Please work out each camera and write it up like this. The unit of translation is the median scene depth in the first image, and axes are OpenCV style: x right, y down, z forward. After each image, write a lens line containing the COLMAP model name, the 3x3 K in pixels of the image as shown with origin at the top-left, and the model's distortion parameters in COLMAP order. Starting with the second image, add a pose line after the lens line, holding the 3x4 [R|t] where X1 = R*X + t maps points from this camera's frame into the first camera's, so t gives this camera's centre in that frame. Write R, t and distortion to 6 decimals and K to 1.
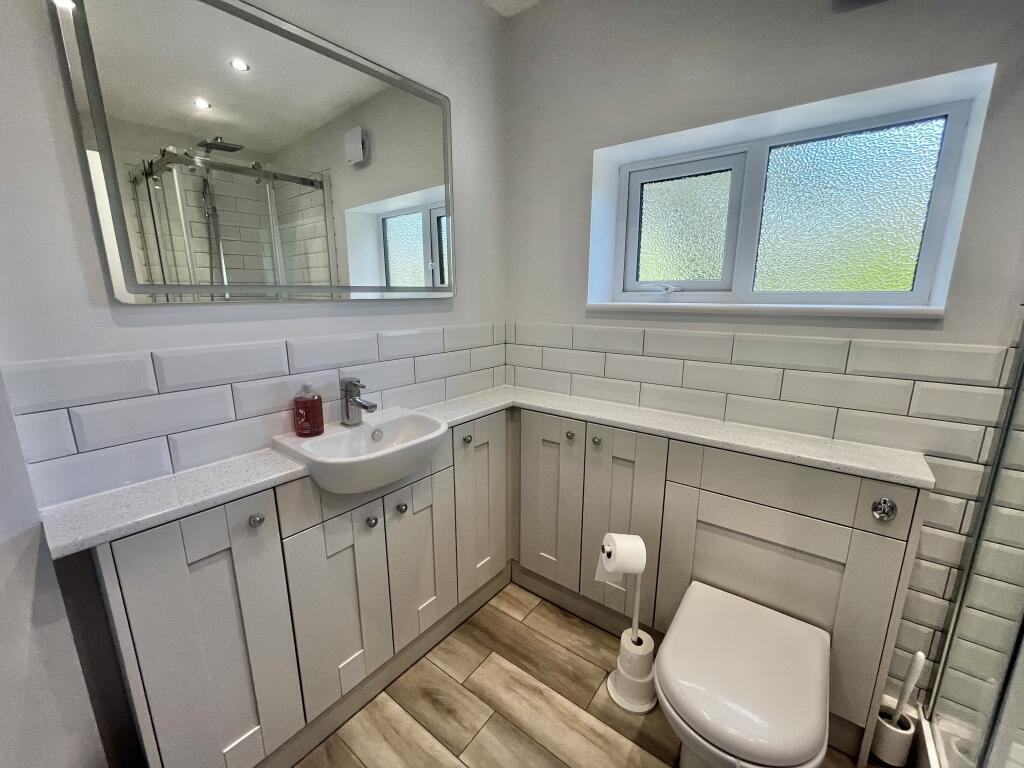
lens RADIAL K [[417.8, 0, 511.1], [0, 417.8, 385.6], [0, 0, 1]] dist [-0.003276, -0.000600]
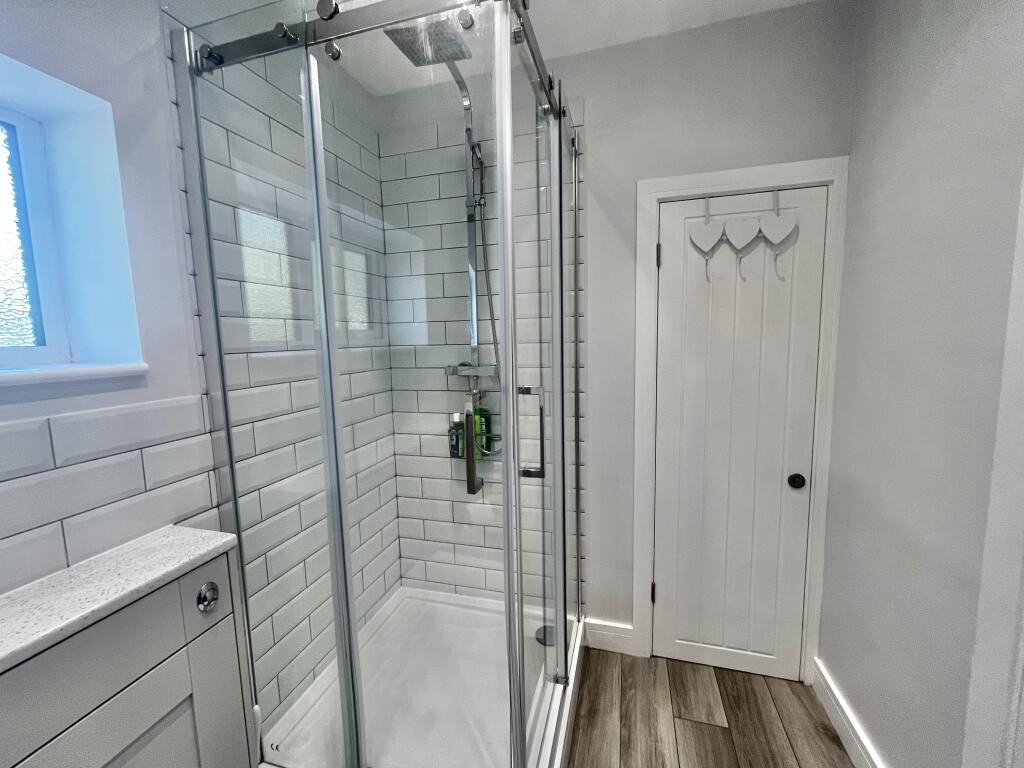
lens RADIAL K [[414.1, 0, 512.4], [0, 414.1, 383.8], [0, 0, 1]] dist [0.000021, 0.000001]
pose [[-0.368099, -0.084901, 0.925902, -0.065990], [0.224285, 0.958308, 0.177039, -0.117819], [-0.902330, 0.272834, -0.333710, 0.570152]]
